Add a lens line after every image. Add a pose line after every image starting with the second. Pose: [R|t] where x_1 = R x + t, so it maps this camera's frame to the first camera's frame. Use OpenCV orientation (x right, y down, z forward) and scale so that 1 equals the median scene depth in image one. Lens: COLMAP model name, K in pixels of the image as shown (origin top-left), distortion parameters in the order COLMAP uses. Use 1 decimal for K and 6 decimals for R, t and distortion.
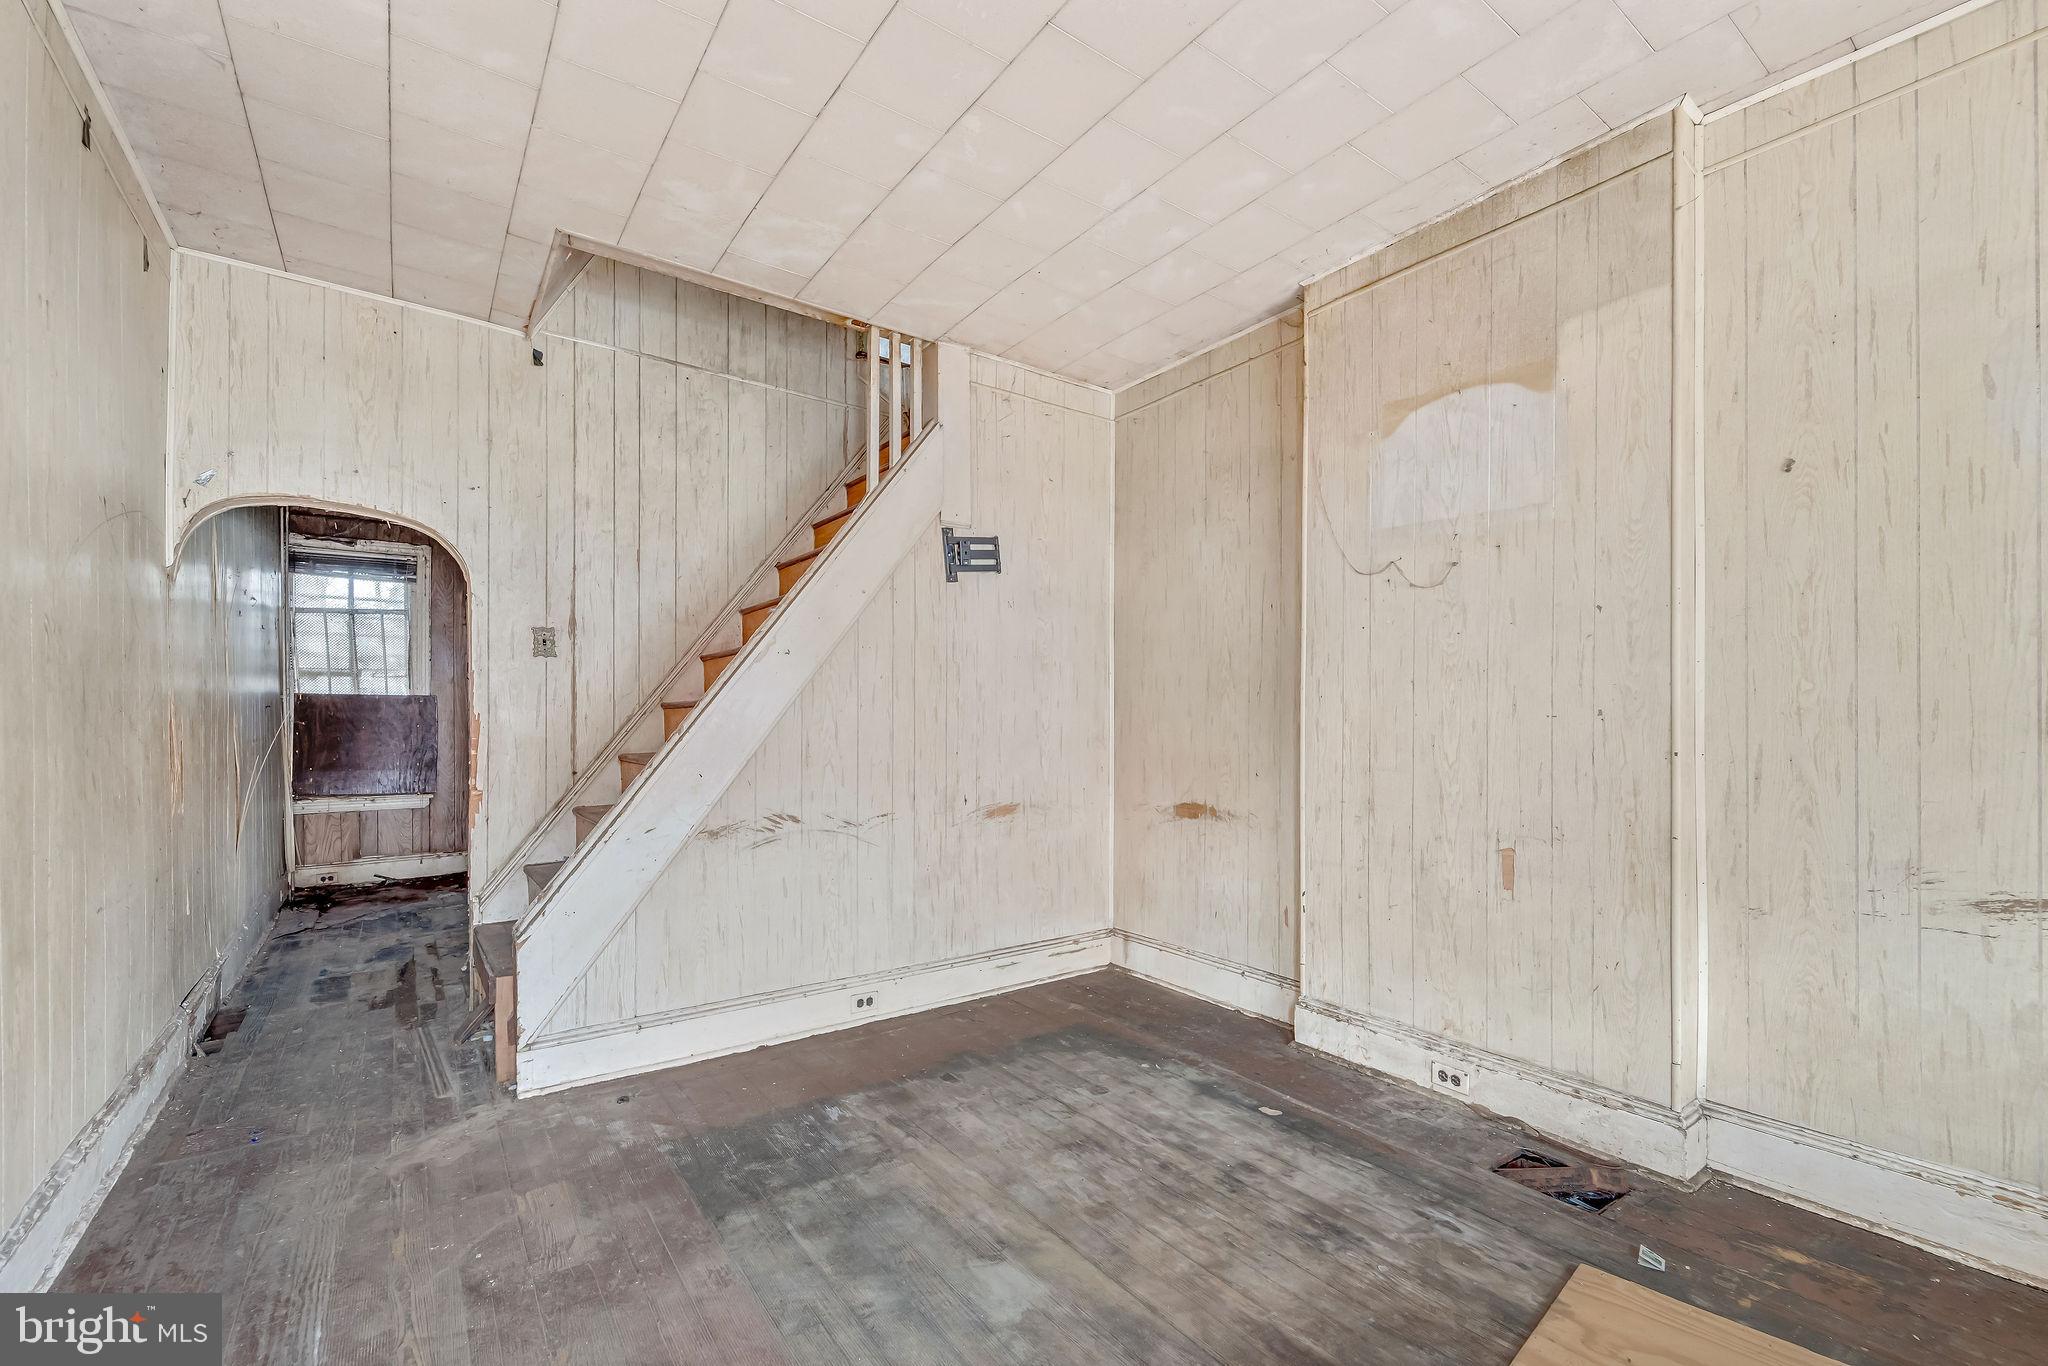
lens RADIAL K [[834.4, 0, 993.3], [0, 834.4, 721.5], [0, 0, 1]] dist [-0.000738, -0.000844]
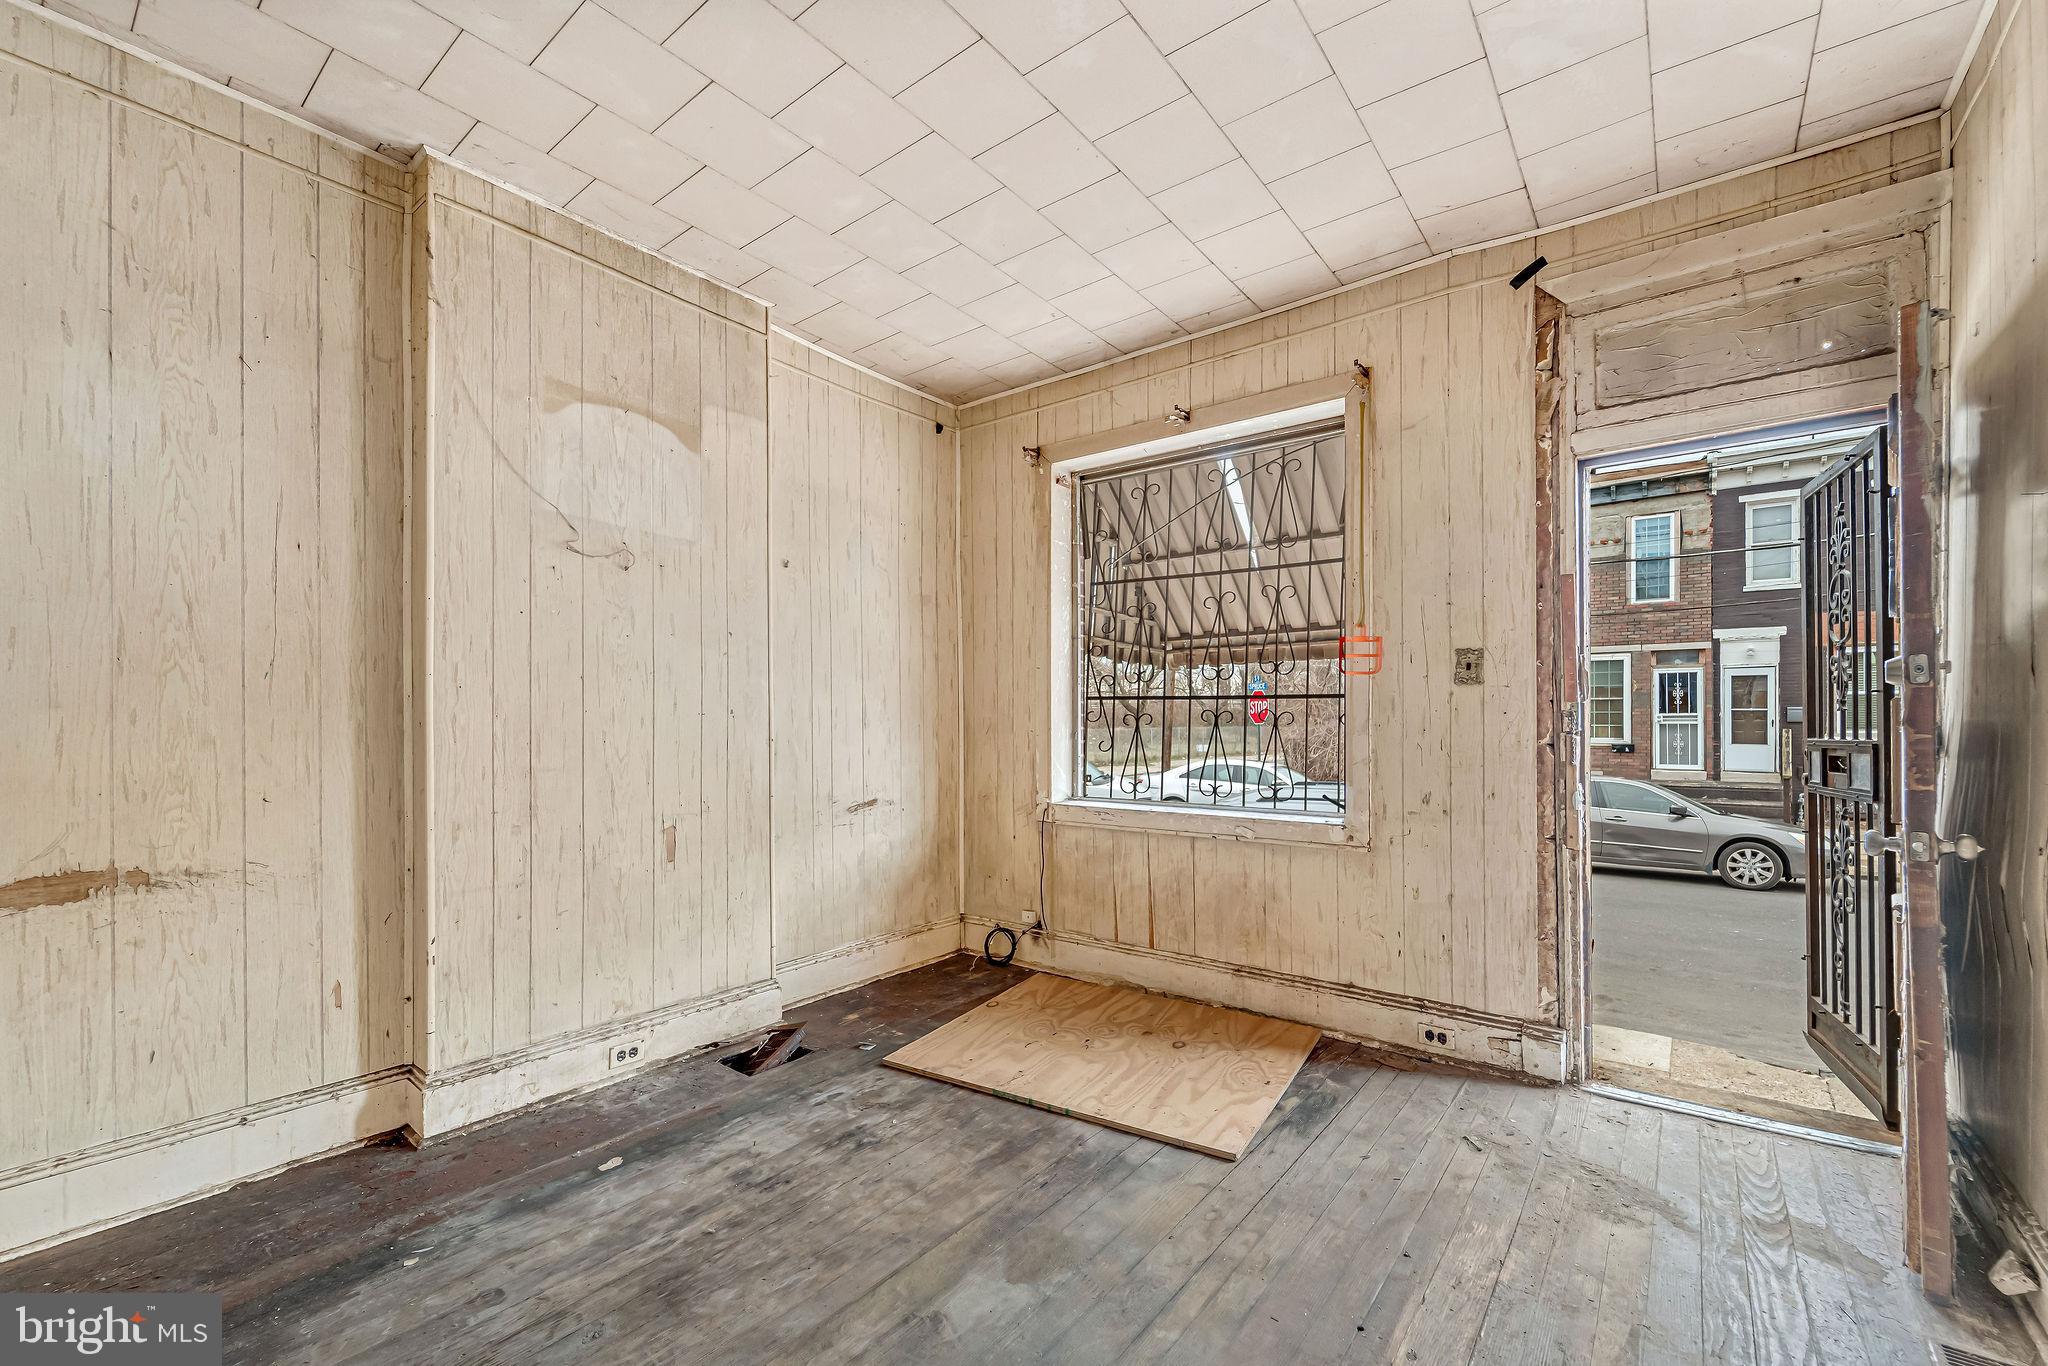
lens RADIAL K [[834.4, 0, 1022.2], [0, 834.4, 717.7], [0, 0, 1]] dist [-0.000738, -0.000844]
pose [[-0.279815, 0.006403, 0.960033, -0.635665], [0.002987, 0.999979, -0.005799, 0.007452], [-0.960049, 0.001245, -0.279828, 0.840896]]
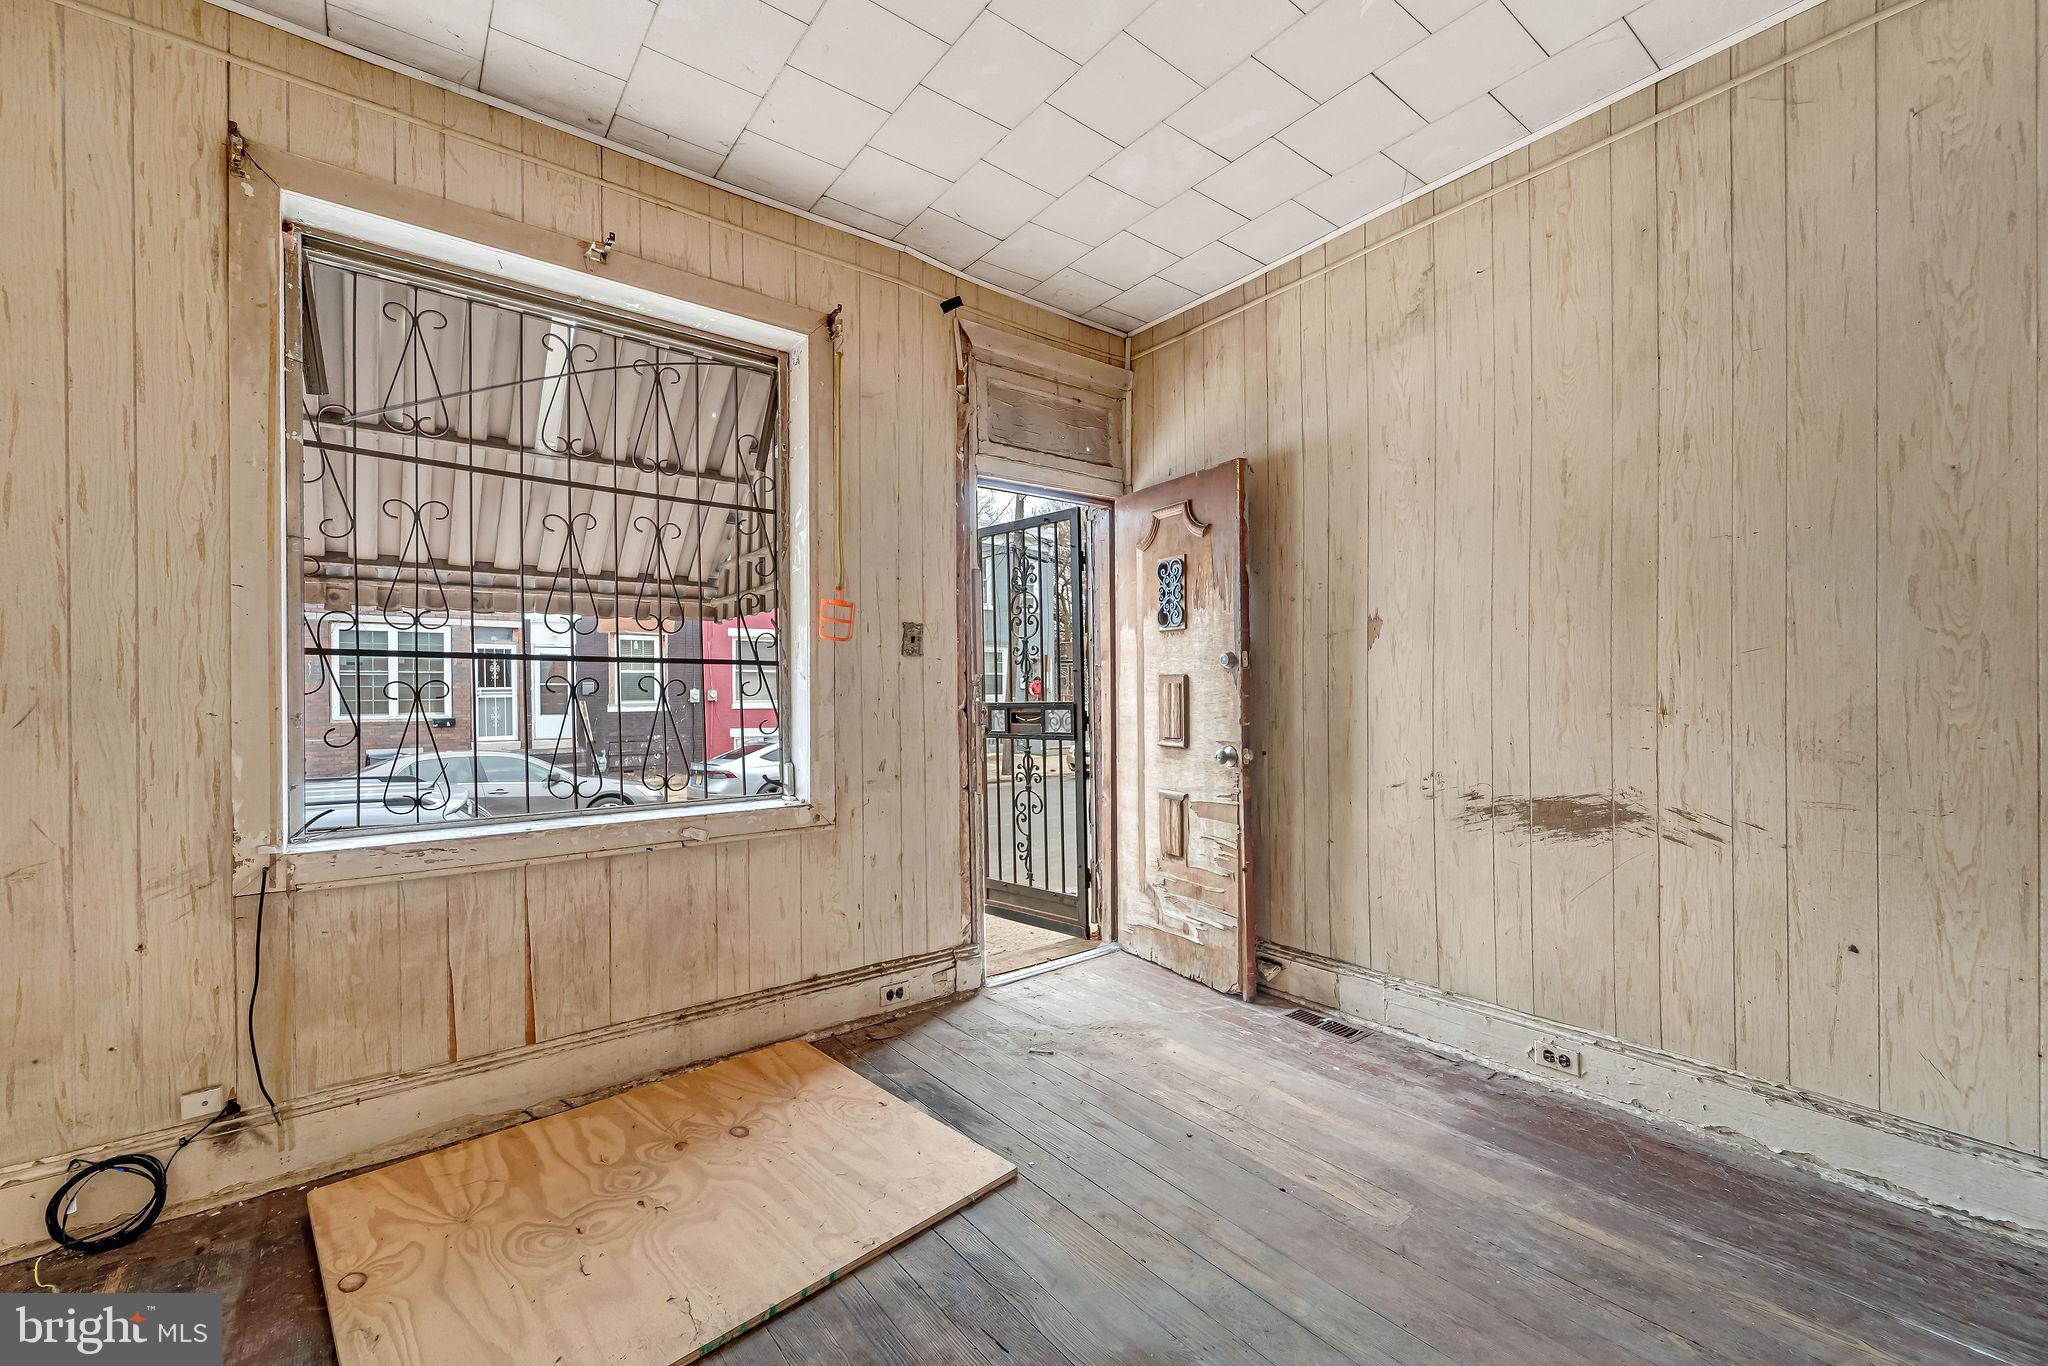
lens RADIAL K [[834.4, 0, 1022.1], [0, 834.4, 691.7], [0, 0, 1]] dist [-0.000738, -0.000844]
pose [[-0.999115, 0.009305, -0.041015, 0.170895], [0.009221, 0.999955, 0.002227, 0.008660], [0.041034, 0.001847, -0.999156, 1.171043]]
